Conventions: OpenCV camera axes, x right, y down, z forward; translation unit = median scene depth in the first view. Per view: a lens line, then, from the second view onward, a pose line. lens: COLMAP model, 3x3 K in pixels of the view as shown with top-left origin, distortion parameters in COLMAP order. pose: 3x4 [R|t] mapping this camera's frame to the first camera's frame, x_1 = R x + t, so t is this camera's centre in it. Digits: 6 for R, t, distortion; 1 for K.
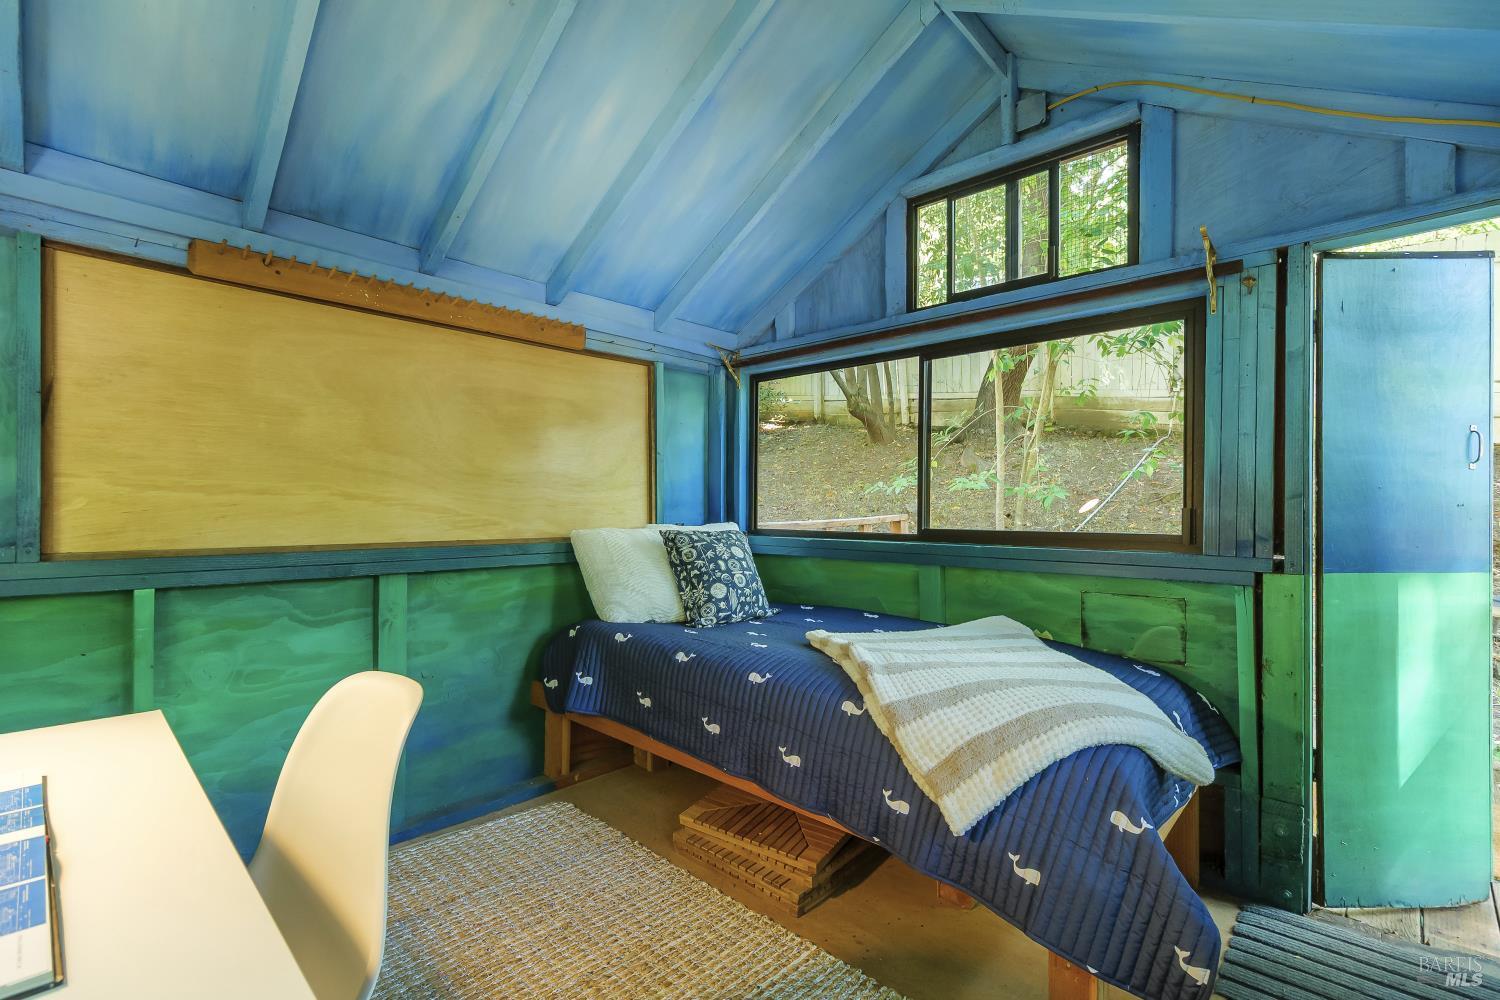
lens RADIAL K [[670.8, 0, 748.9], [0, 670.8, 507.2], [0, 0, 1]] dist [-0.000582, 0.000028]
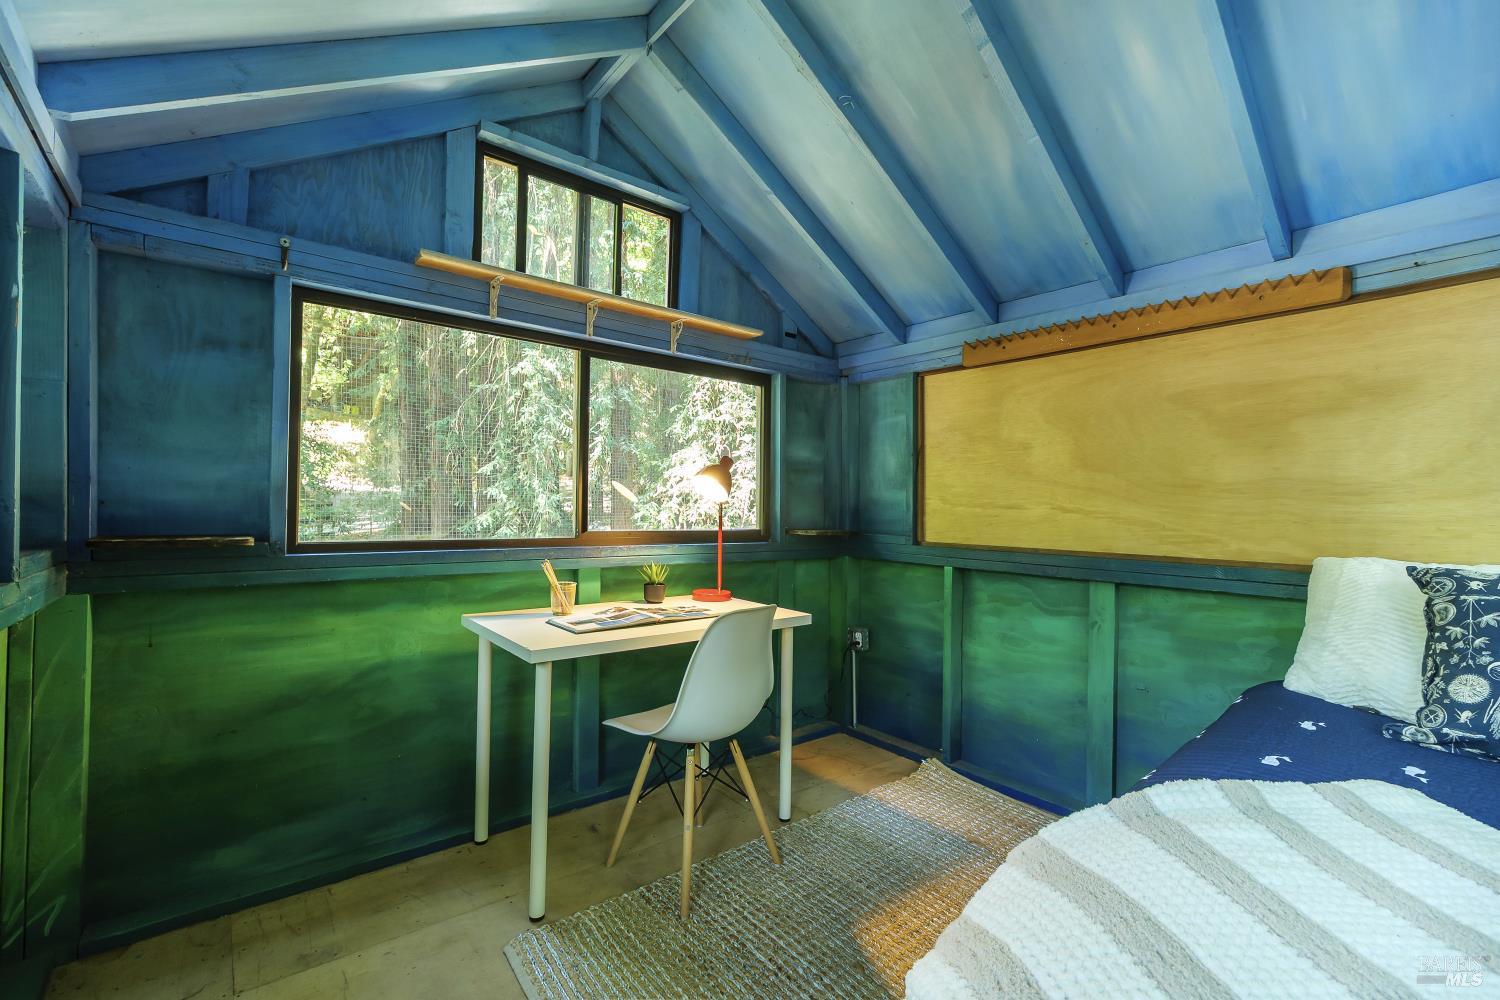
lens RADIAL K [[664.9, 0, 751.0], [0, 664.9, 514.3], [0, 0, 1]] dist [-0.002095, 0.000226]
pose [[-0.134535, 0.005239, -0.990895, 0.608721], [-0.014711, 0.999865, 0.007284, -0.008792], [0.990800, 0.015557, -0.134439, 0.570936]]
